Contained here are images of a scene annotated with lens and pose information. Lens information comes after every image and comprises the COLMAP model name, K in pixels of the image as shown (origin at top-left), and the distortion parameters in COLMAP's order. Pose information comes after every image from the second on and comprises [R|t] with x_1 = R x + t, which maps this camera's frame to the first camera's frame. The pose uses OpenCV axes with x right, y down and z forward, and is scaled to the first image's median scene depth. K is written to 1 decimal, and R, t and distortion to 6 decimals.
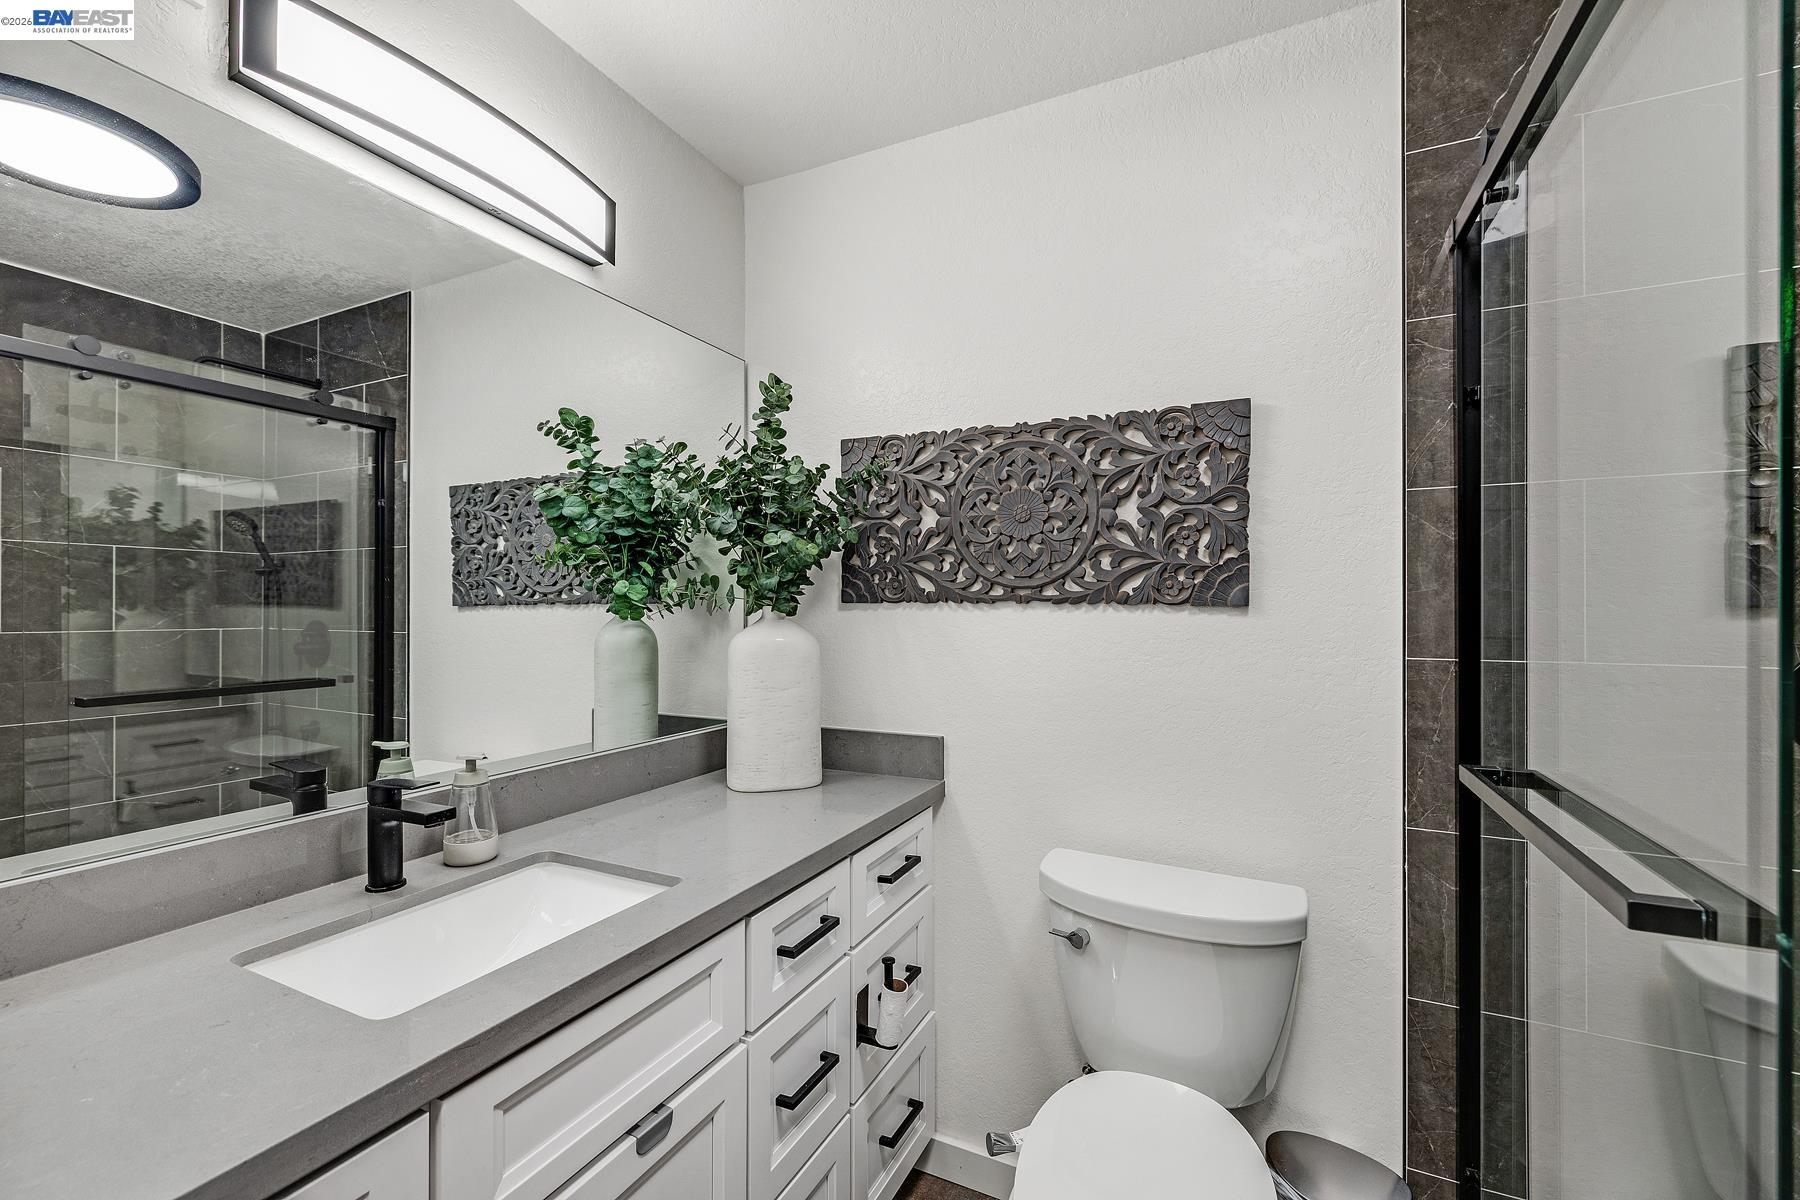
lens RADIAL K [[749.0, 0, 898.2], [0, 749.0, 603.8], [0, 0, 1]] dist [0.002057, -0.001030]
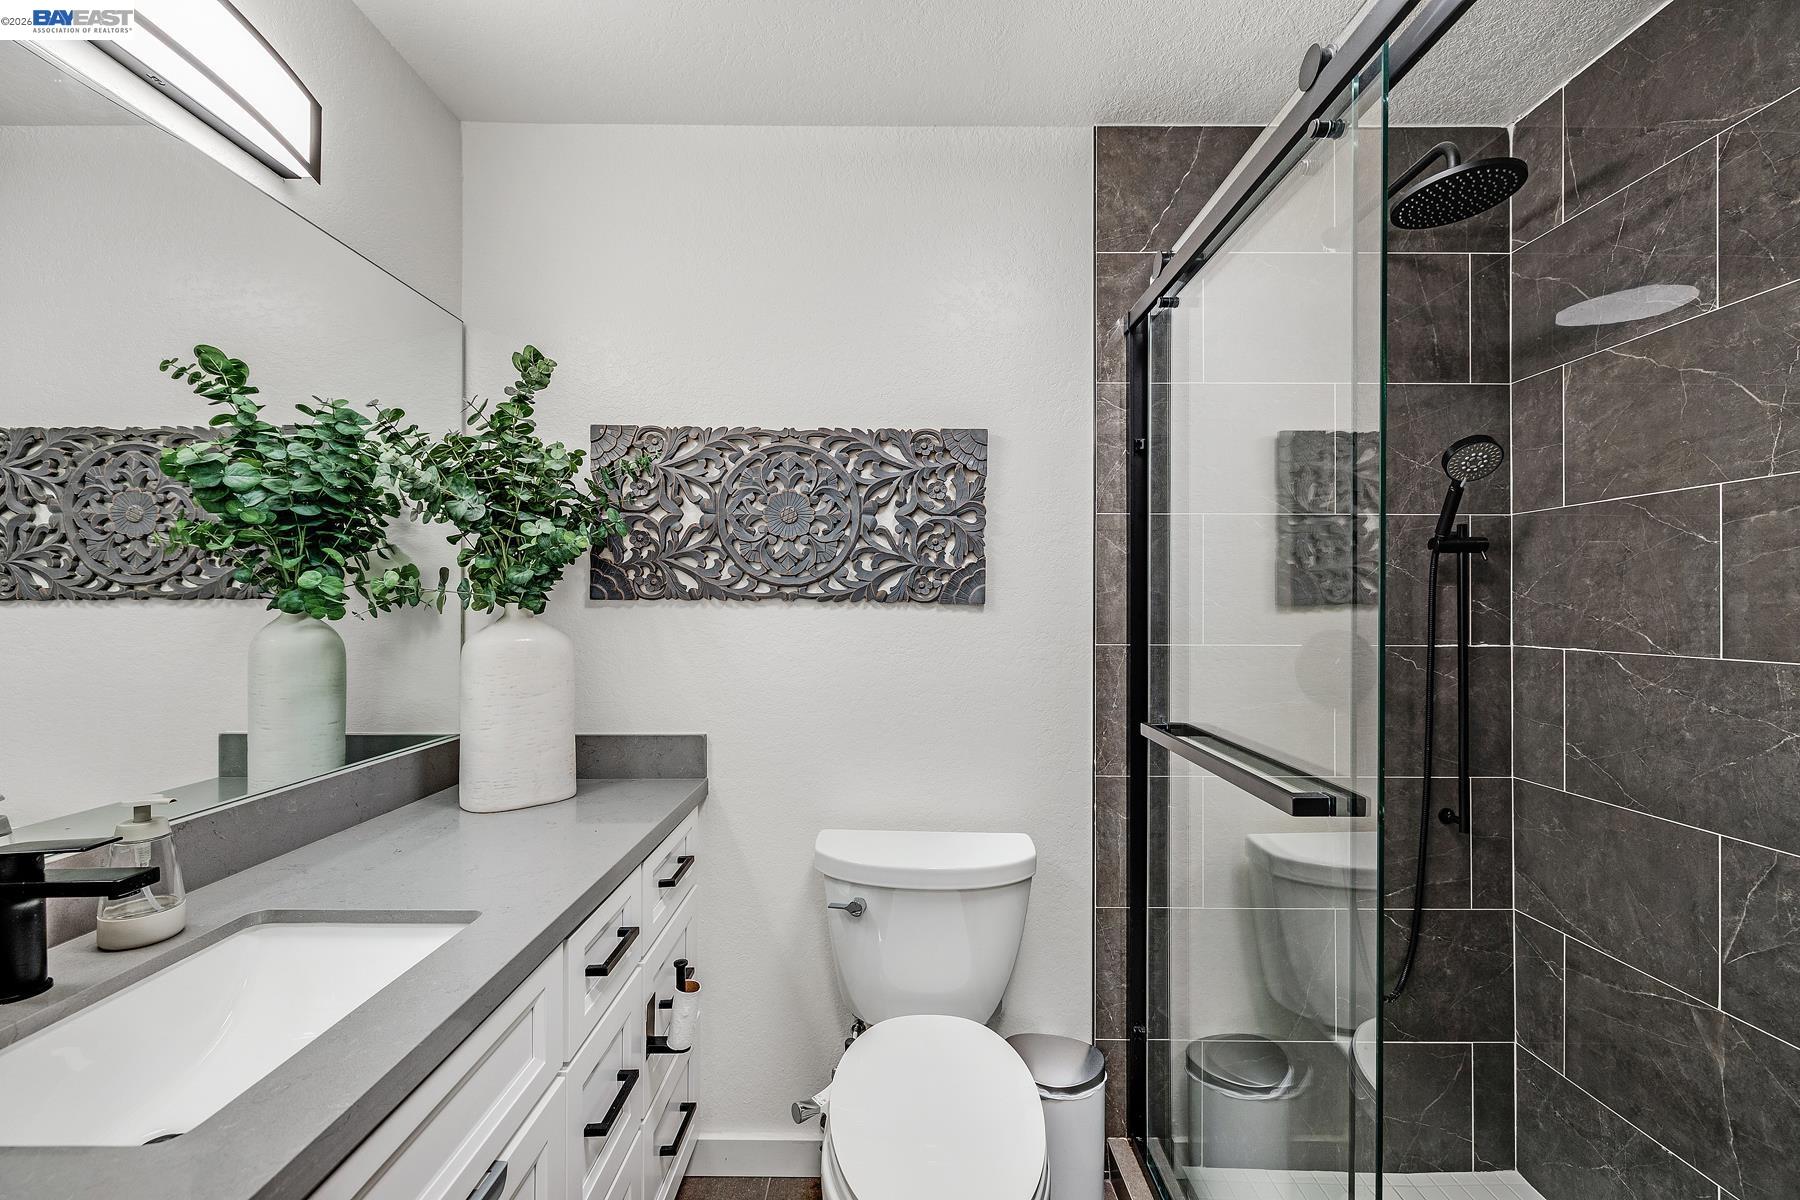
lens RADIAL K [[749.0, 0, 887.2], [0, 749.0, 602.9], [0, 0, 1]] dist [0.002057, -0.001030]
pose [[0.900329, 0.003016, 0.435199, -0.177464], [-0.004123, 0.999990, 0.001599, 0.000148], [-0.435189, -0.003234, 0.900333, -0.002965]]
